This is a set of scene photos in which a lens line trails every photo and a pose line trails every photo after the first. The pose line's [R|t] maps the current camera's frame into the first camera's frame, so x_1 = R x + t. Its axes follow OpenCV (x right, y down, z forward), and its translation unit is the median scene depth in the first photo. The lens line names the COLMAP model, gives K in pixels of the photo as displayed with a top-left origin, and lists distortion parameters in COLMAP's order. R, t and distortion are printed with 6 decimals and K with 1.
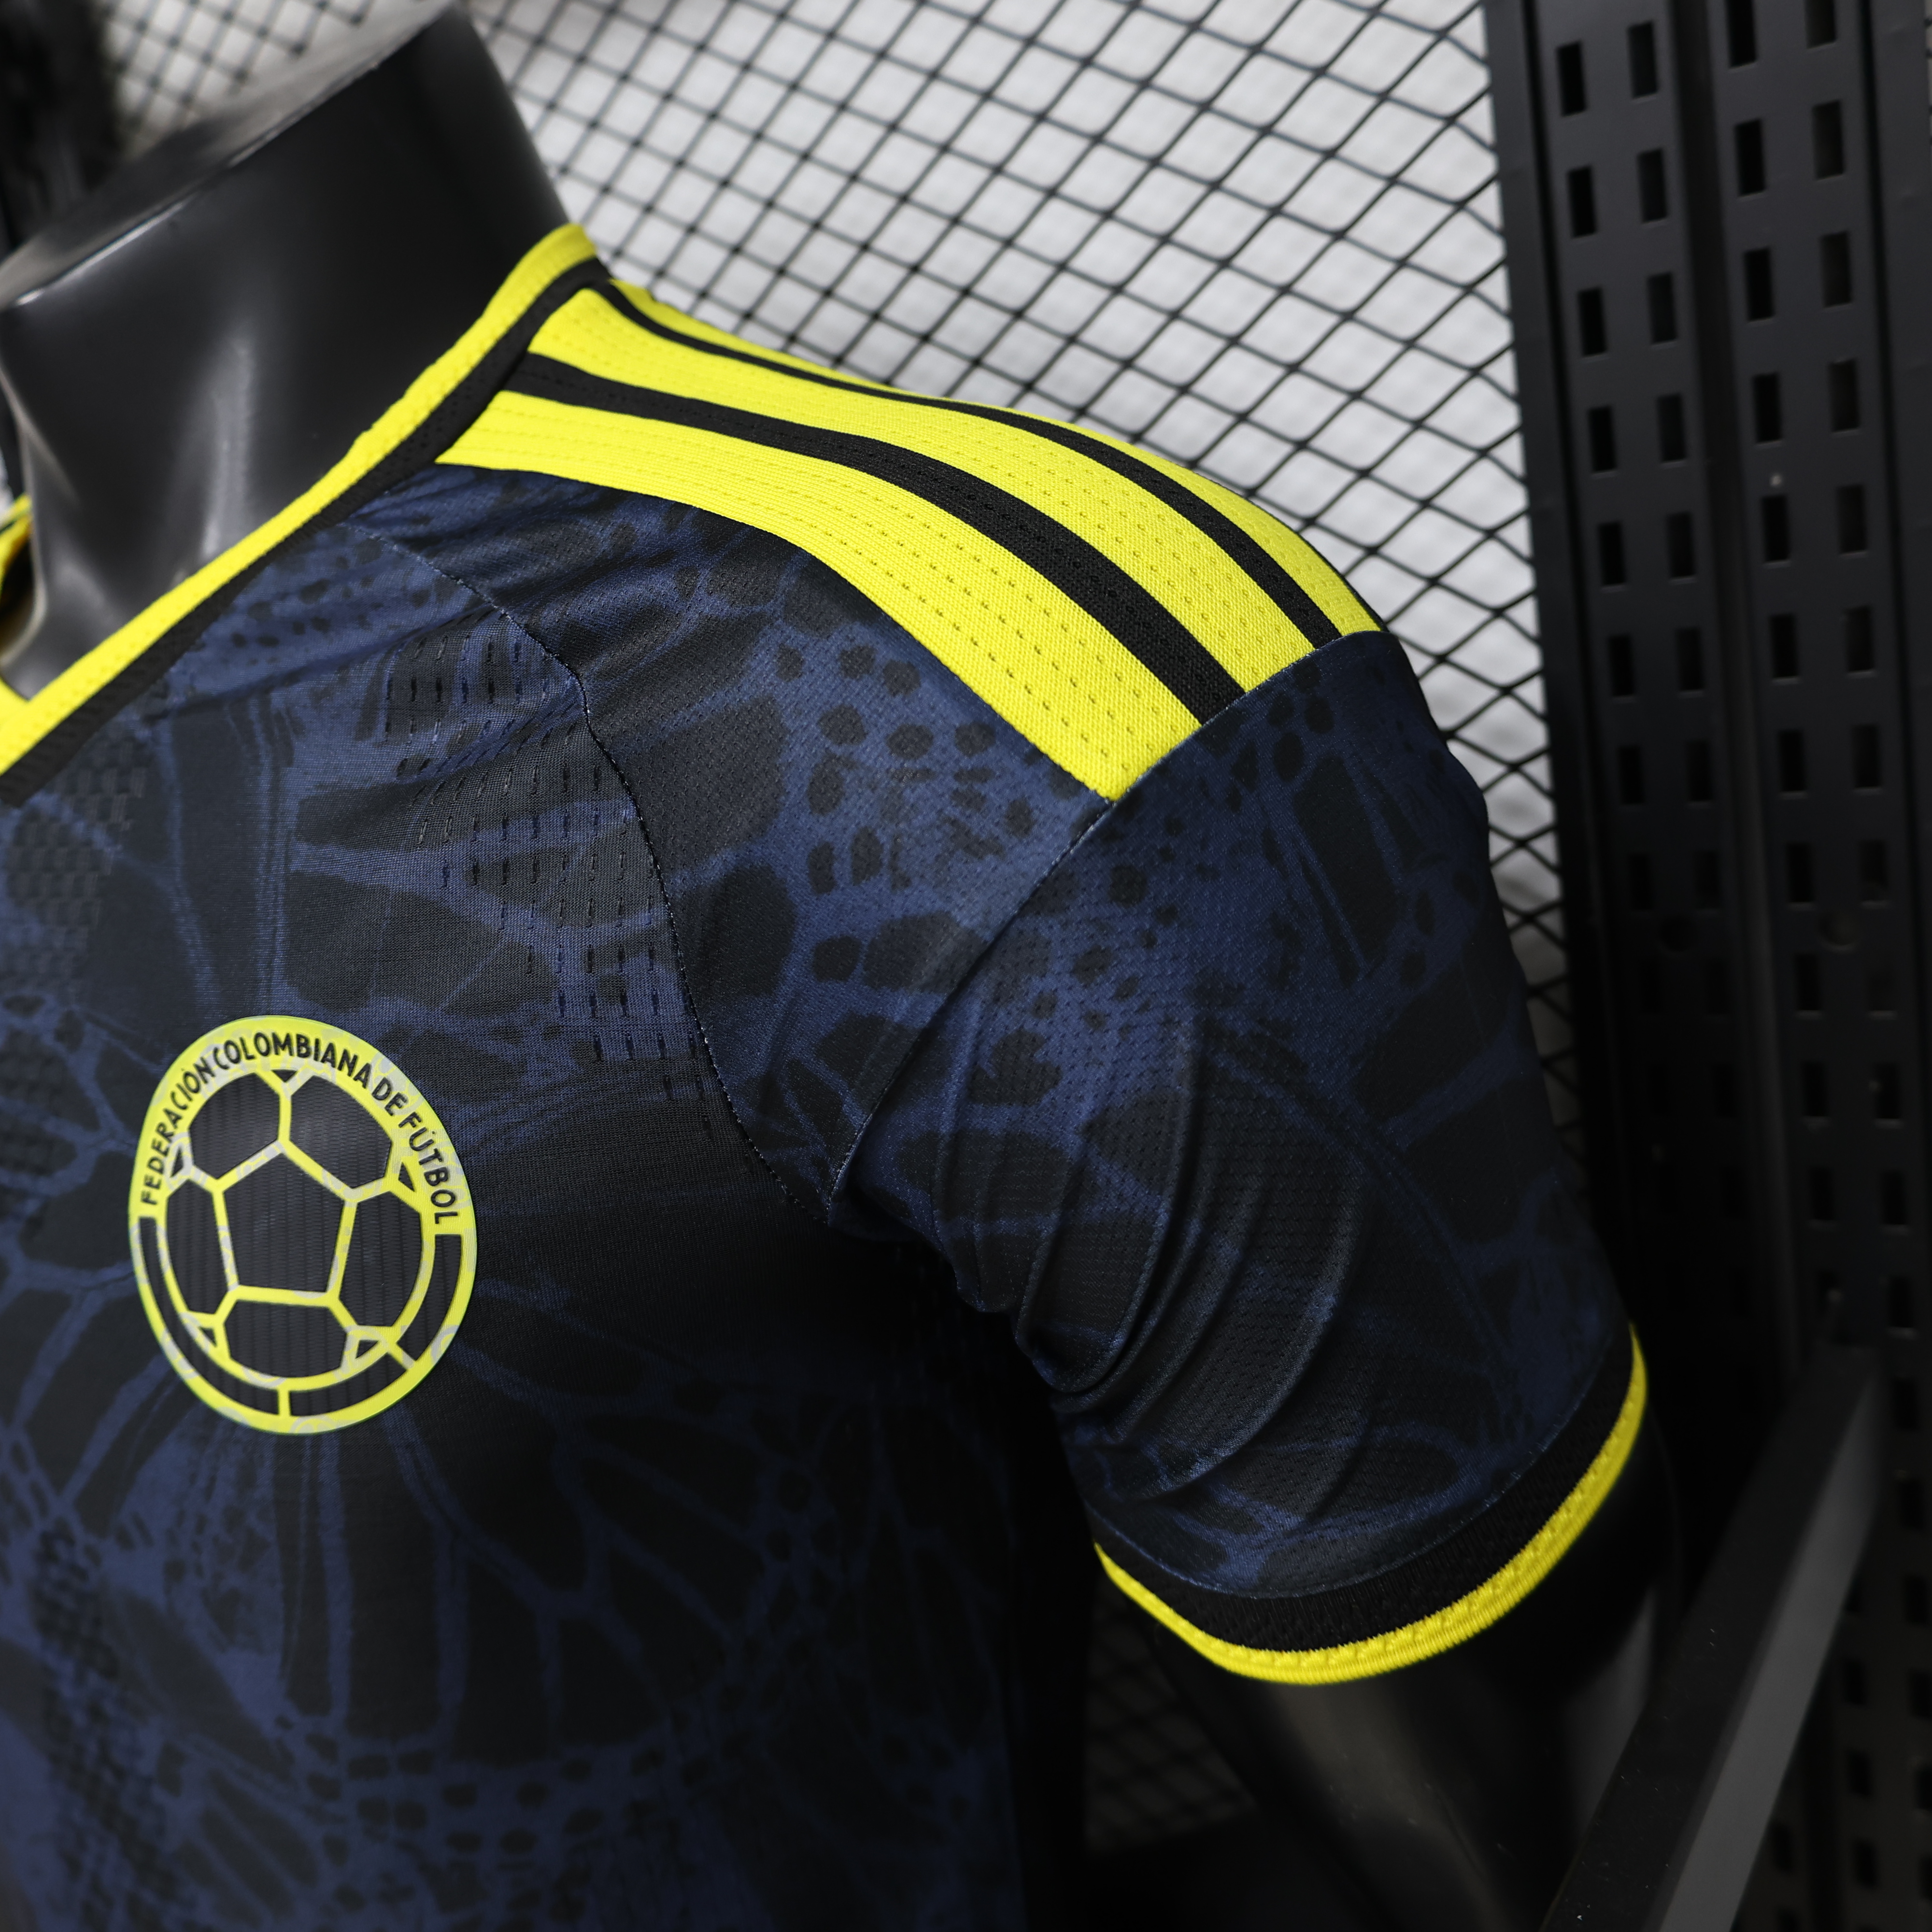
lens RADIAL K [[1921.7, 0, 966.0], [0, 1921.7, 966.0], [0, 0, 1]] dist [-0.009339, 0.002580]
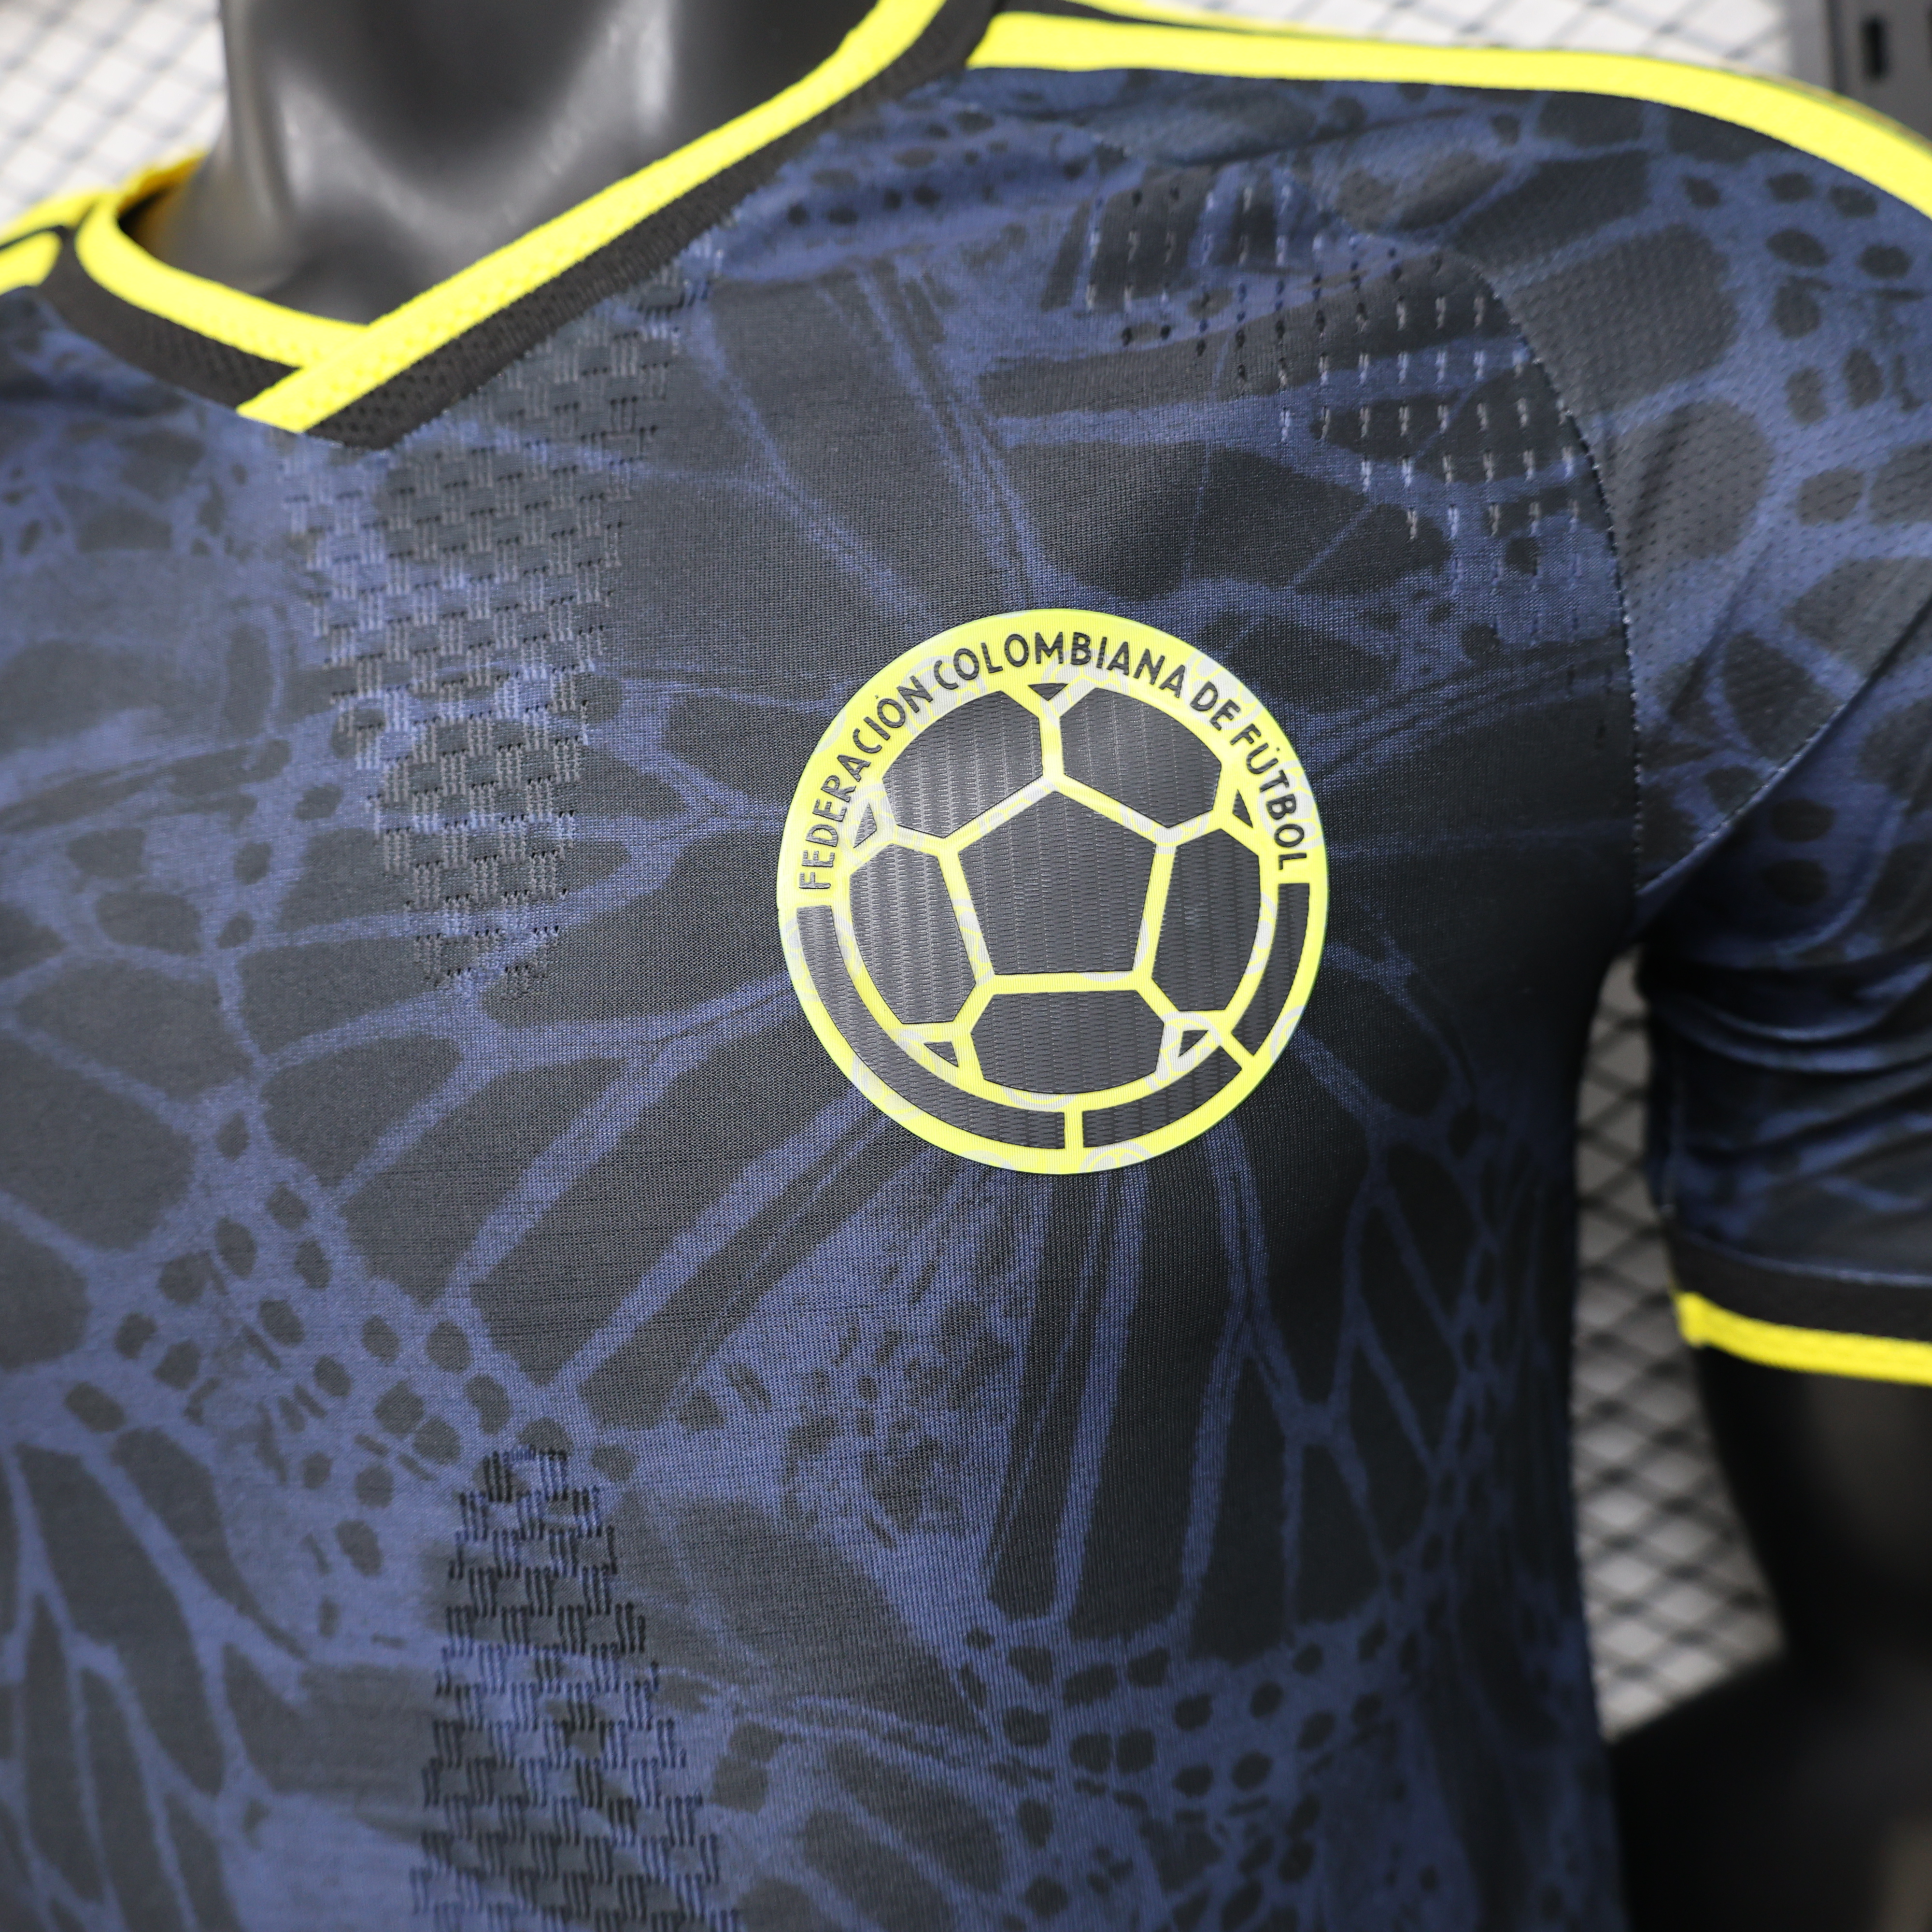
lens RADIAL K [[1921.7, 0, 966.0], [0, 1921.7, 966.0], [0, 0, 1]] dist [-0.009339, 0.002580]
pose [[0.925490, -0.010121, 0.378638, -0.665955], [0.066911, 0.988290, -0.137132, 0.262474], [-0.372816, 0.152249, 0.915330, 0.336843]]
